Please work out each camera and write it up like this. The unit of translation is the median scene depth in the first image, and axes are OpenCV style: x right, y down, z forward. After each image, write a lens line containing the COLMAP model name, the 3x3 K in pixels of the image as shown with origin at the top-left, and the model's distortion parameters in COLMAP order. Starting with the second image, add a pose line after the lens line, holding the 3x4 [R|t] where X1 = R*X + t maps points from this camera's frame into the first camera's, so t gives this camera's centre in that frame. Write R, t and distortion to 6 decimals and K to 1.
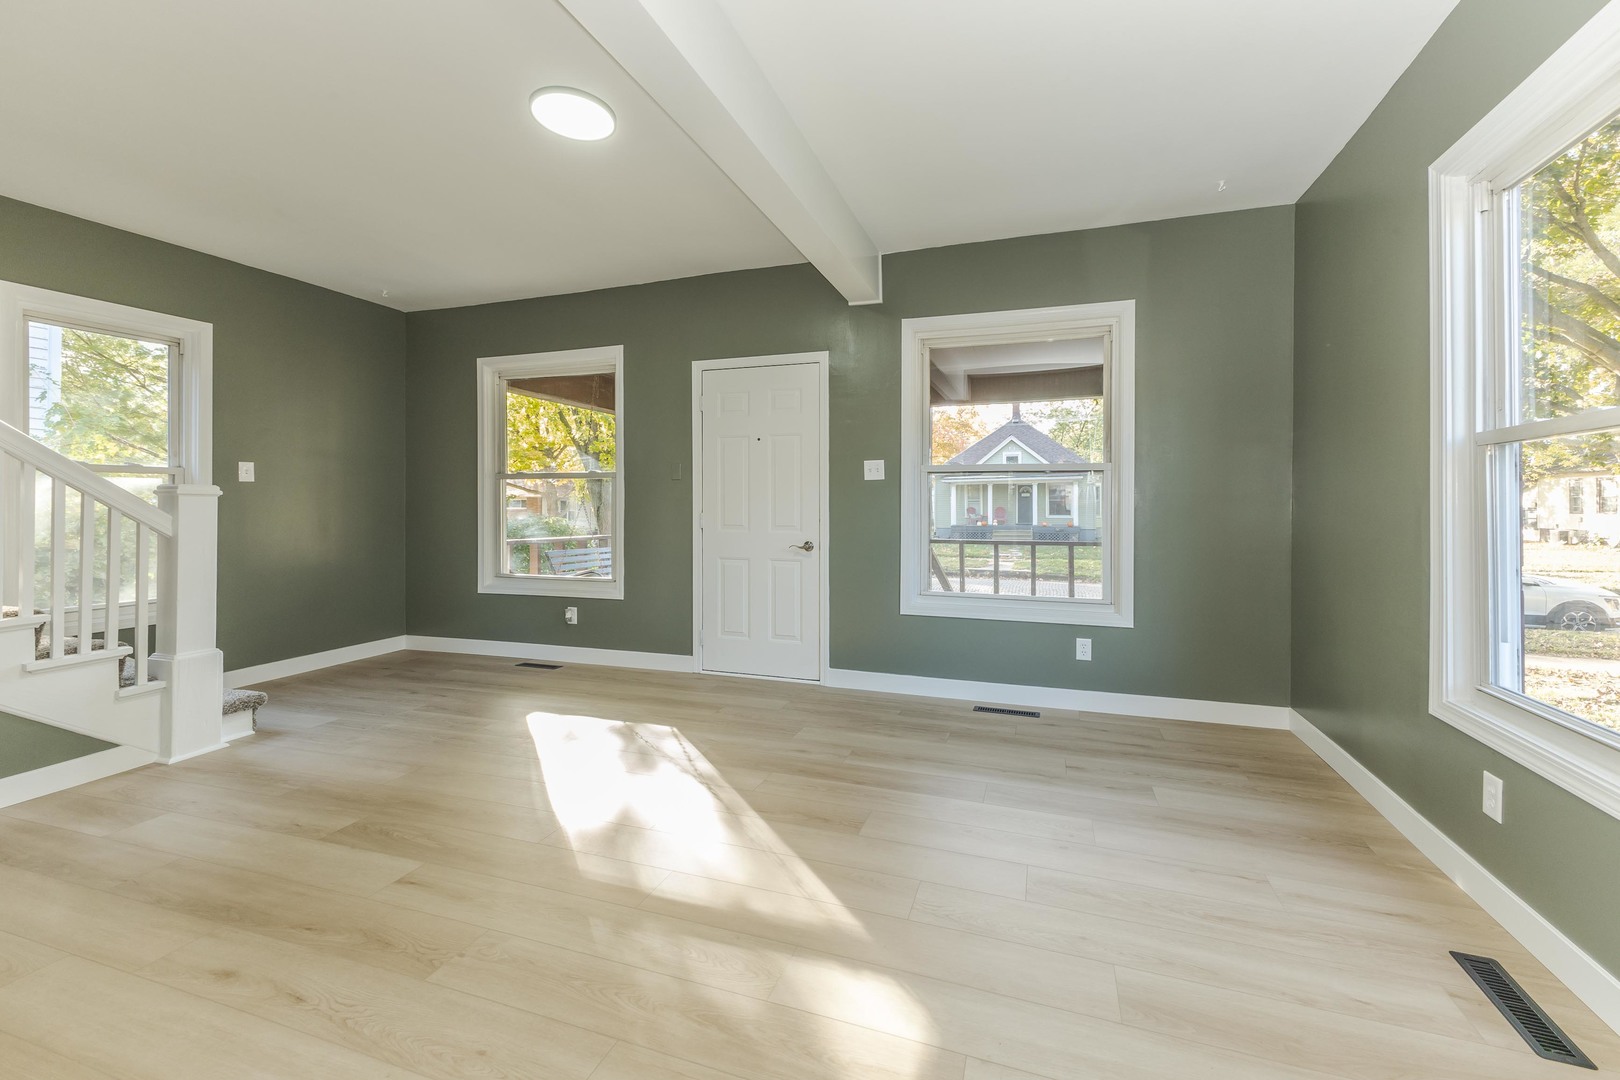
lens RADIAL K [[646.2, 0, 832.6], [0, 646.2, 504.0], [0, 0, 1]] dist [0.011196, 0.000031]
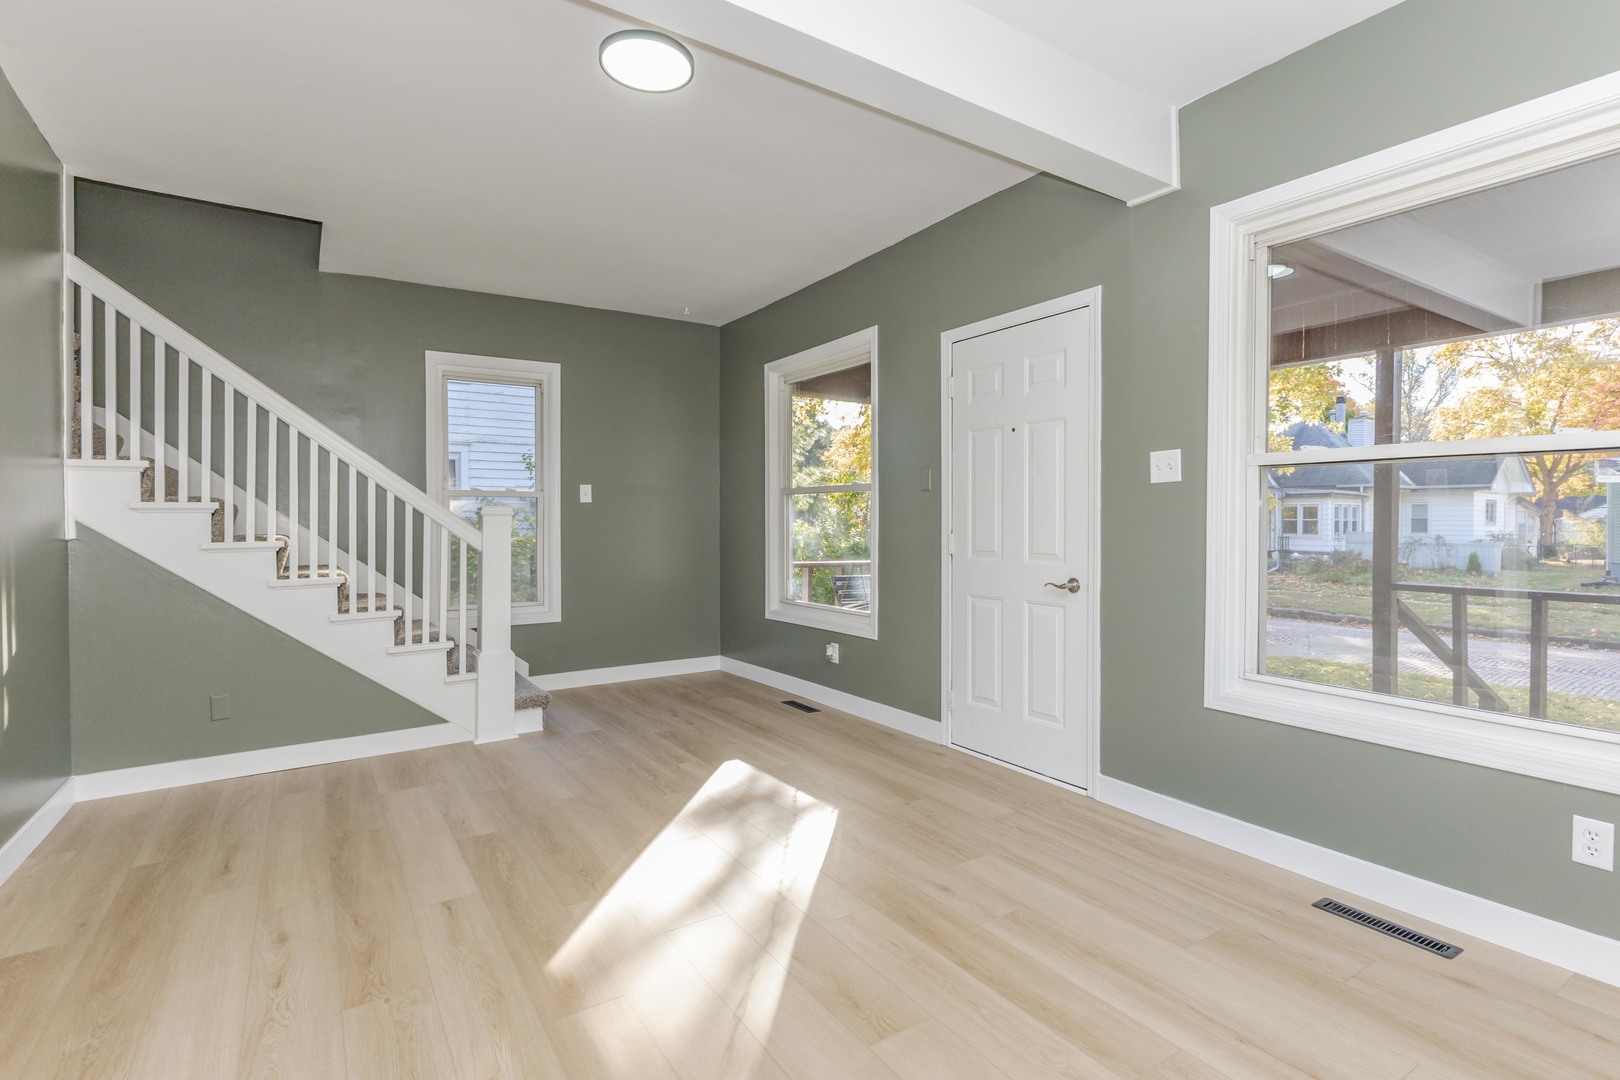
lens RADIAL K [[787.8, 0, 815.0], [0, 787.8, 530.5], [0, 0, 1]] dist [-0.001305, 0.002036]
pose [[0.786395, 0.004936, -0.617704, 0.264095], [0.003744, 0.999912, 0.012756, -0.002521], [0.617713, -0.012344, 0.786307, 0.206405]]
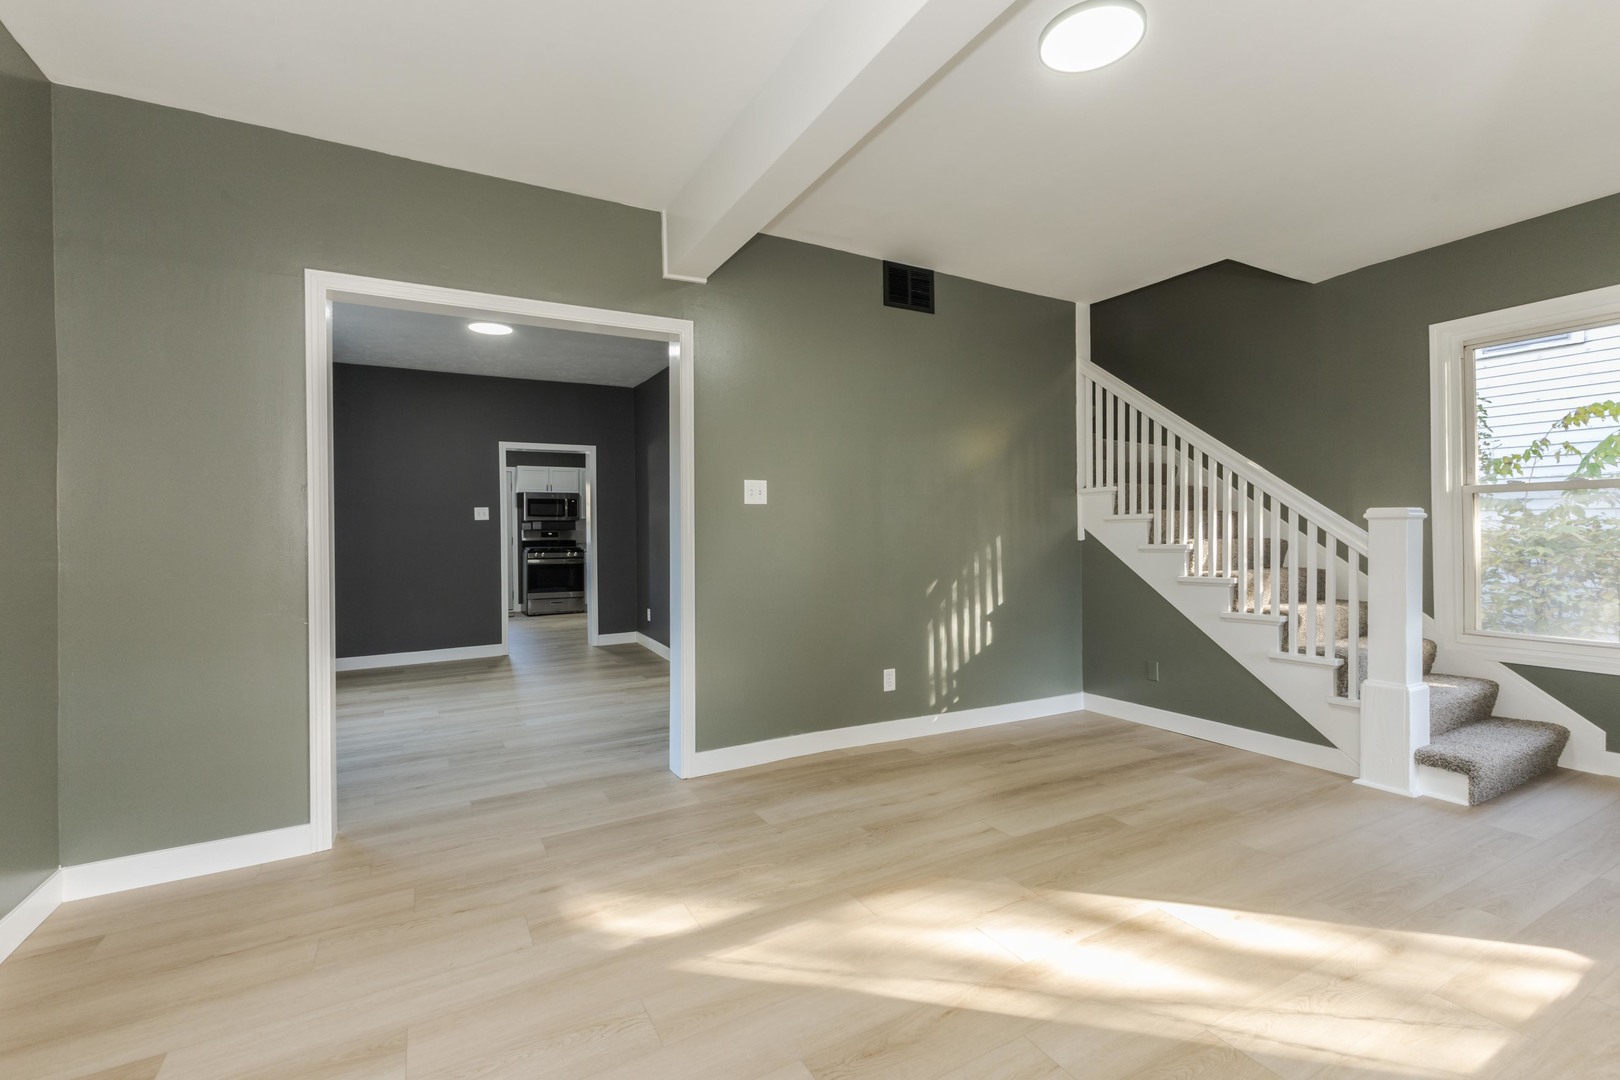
lens RADIAL K [[700.3, 0, 807.9], [0, 700.3, 526.8], [0, 0, 1]] dist [0.019617, -0.000495]
pose [[-0.654979, 0.008726, -0.755597, 0.320368], [0.012897, 0.999917, 0.000367, -0.016764], [0.755537, -0.009504, -0.655037, 0.829516]]
